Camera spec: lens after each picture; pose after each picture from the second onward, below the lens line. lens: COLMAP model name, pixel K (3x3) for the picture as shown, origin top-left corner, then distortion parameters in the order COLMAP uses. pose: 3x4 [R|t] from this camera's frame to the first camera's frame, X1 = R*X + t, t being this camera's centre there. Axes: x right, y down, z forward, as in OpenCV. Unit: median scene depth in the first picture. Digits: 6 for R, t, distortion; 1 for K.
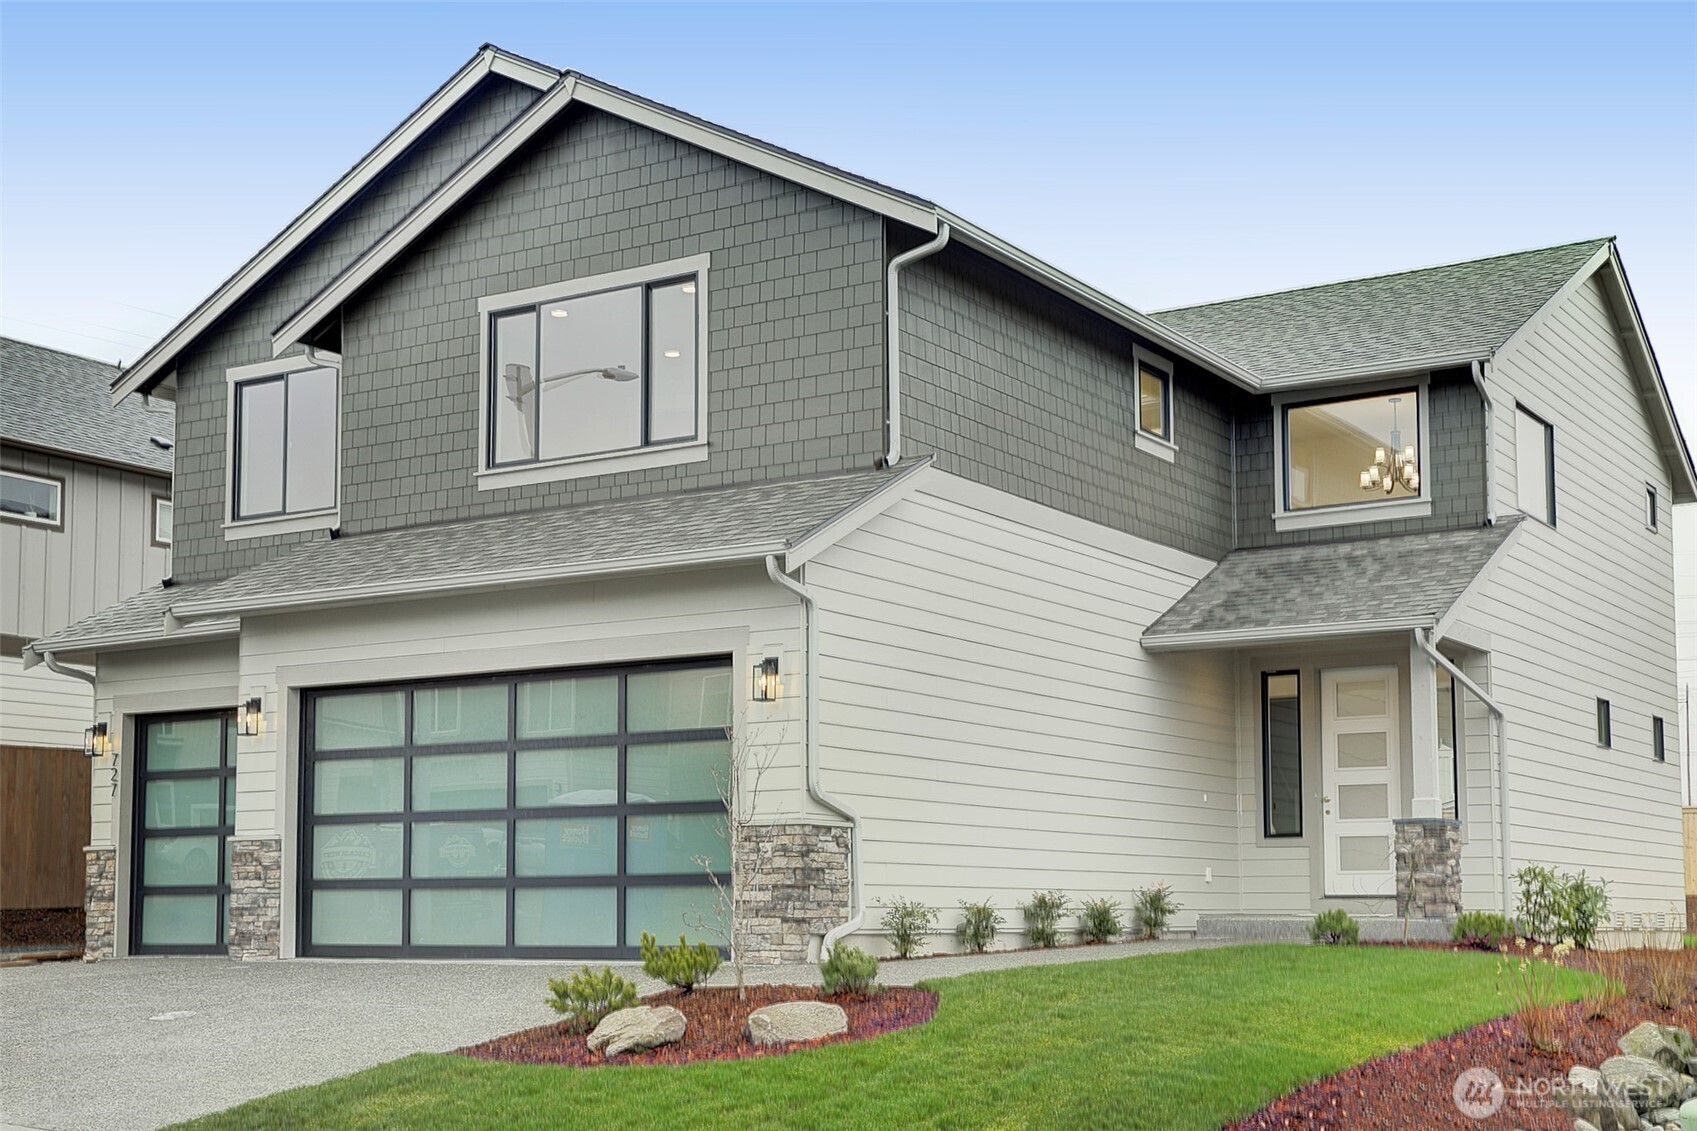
lens RADIAL K [[2297.5, 0, 848.5], [0, 2297.5, 565.5], [0, 0, 1]] dist [-0.222685, 0.051993]
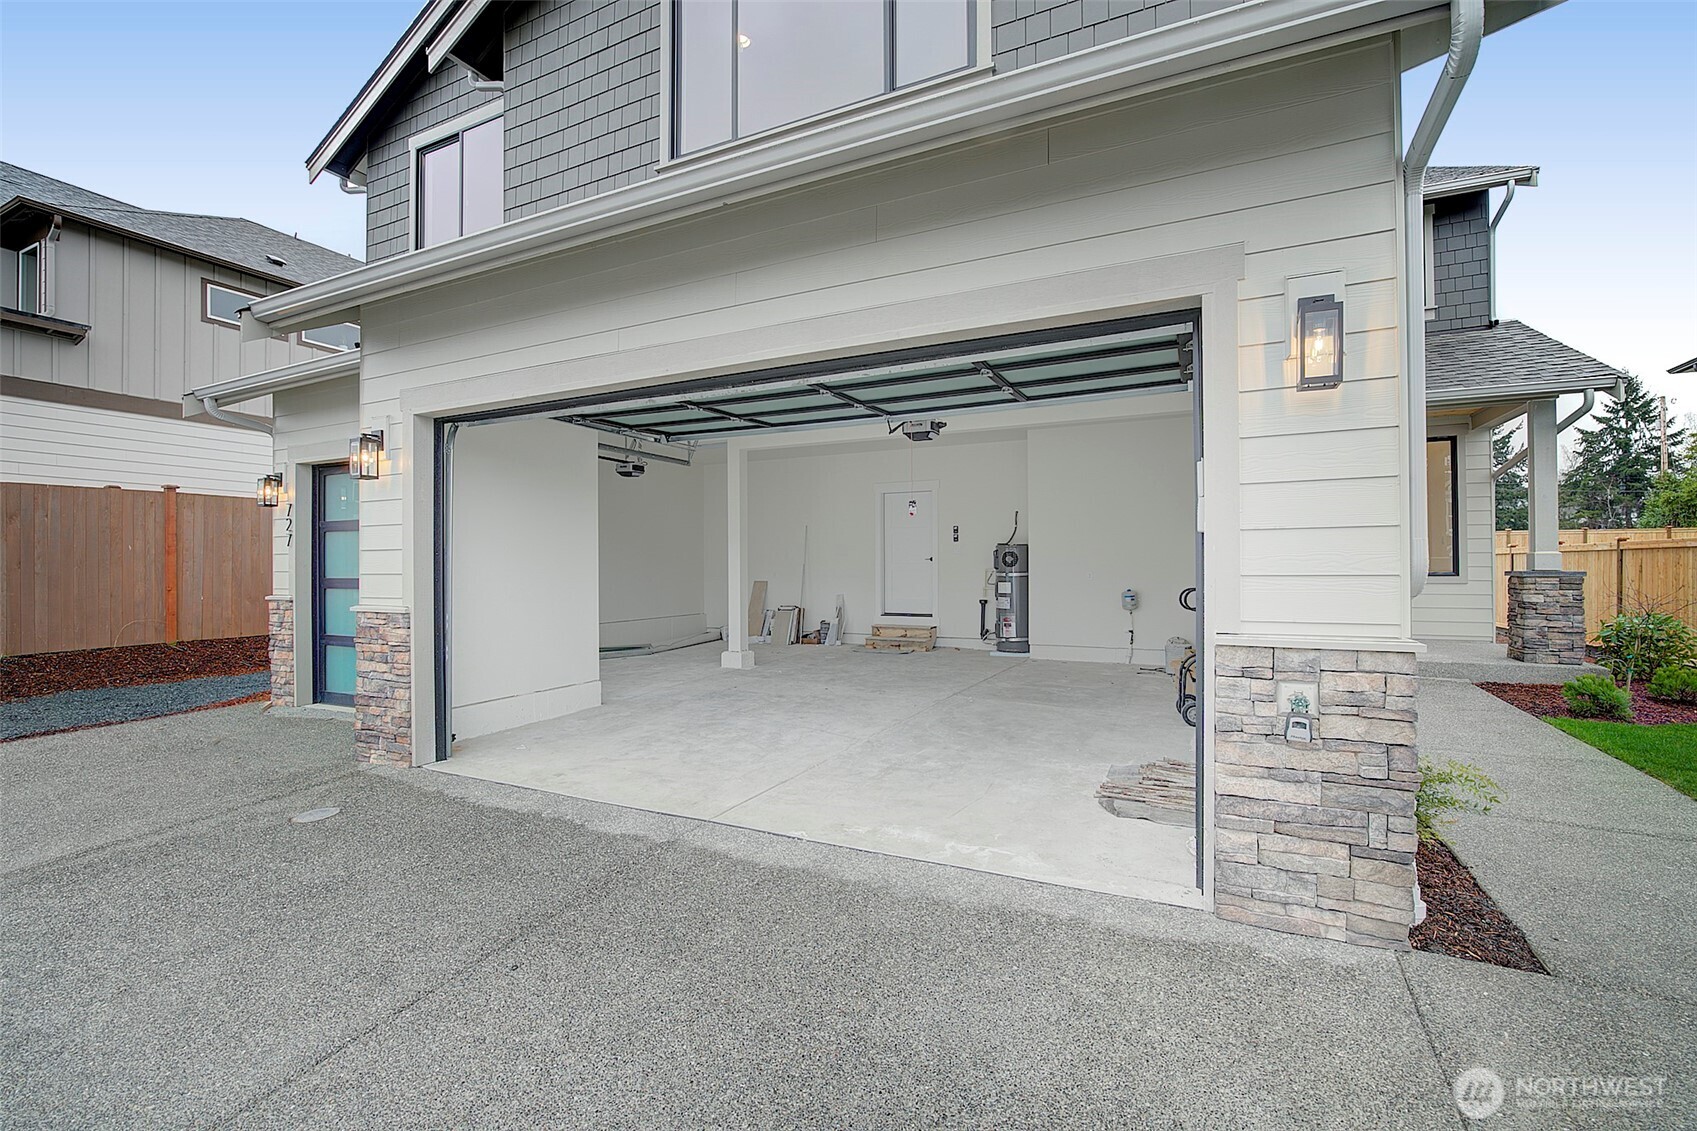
lens RADIAL K [[732.9, 0, 844.9], [0, 732.9, 558.3], [0, 0, 1]] dist [-0.010584, 0.000667]
pose [[0.995476, 0.000173, 0.095011, -0.118641], [-0.014589, 0.988418, 0.151053, 0.058783], [-0.093884, -0.151756, 0.983949, 0.694408]]
